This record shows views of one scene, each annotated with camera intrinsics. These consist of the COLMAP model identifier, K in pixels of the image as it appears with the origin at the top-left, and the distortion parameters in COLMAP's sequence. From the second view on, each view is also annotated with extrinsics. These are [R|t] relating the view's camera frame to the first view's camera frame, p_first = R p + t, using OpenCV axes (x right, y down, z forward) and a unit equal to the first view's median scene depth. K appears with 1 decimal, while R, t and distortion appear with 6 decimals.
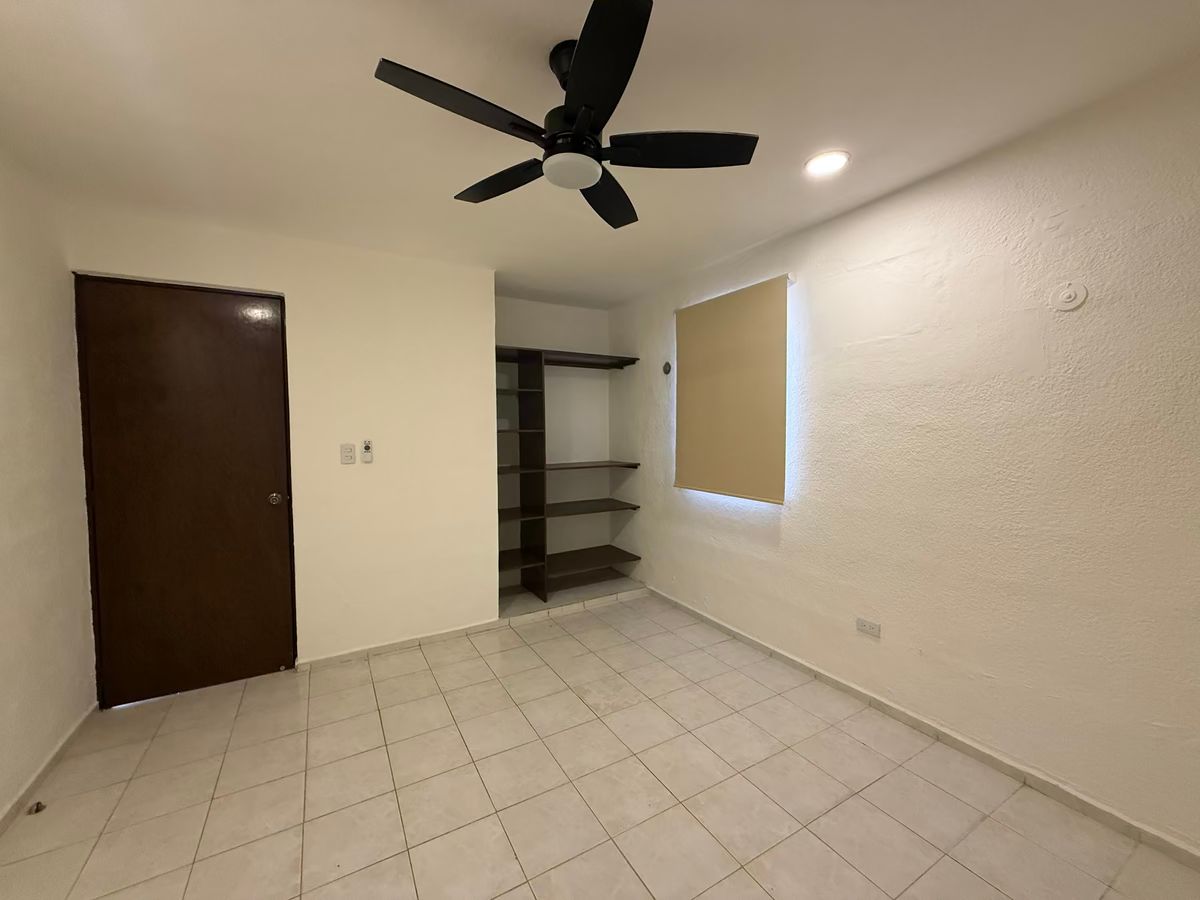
lens RADIAL K [[478.5, 0, 597.0], [0, 478.5, 445.4], [0, 0, 1]] dist [0.000224, 0.000085]
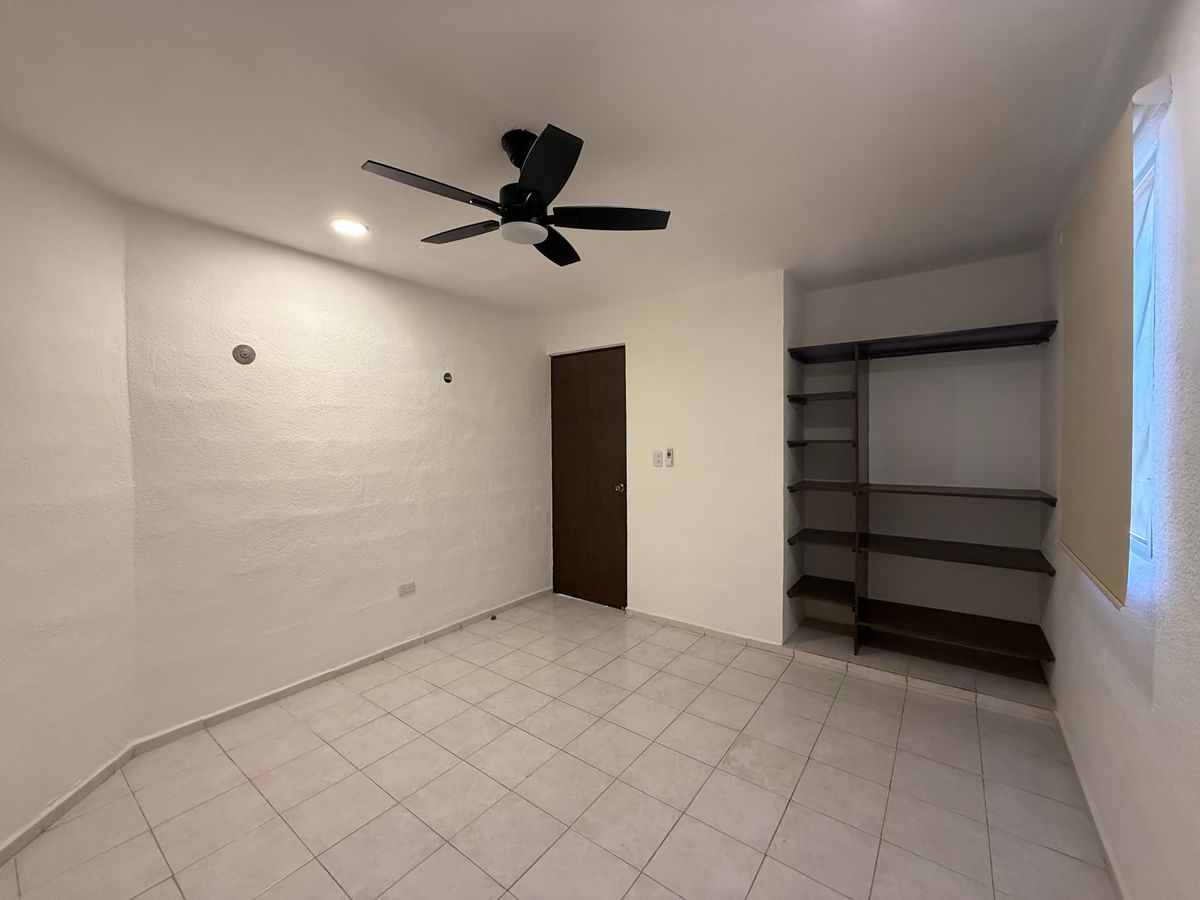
lens RADIAL K [[474.0, 0, 600.0], [0, 474.0, 450.0], [0, 0, 1]] dist [-0.000056, 0.000018]
pose [[0.397641, 0.024276, -0.917220, 0.466084], [-0.034129, 0.999349, 0.011654, -0.011655], [0.916906, 0.026670, 0.398211, 0.292669]]
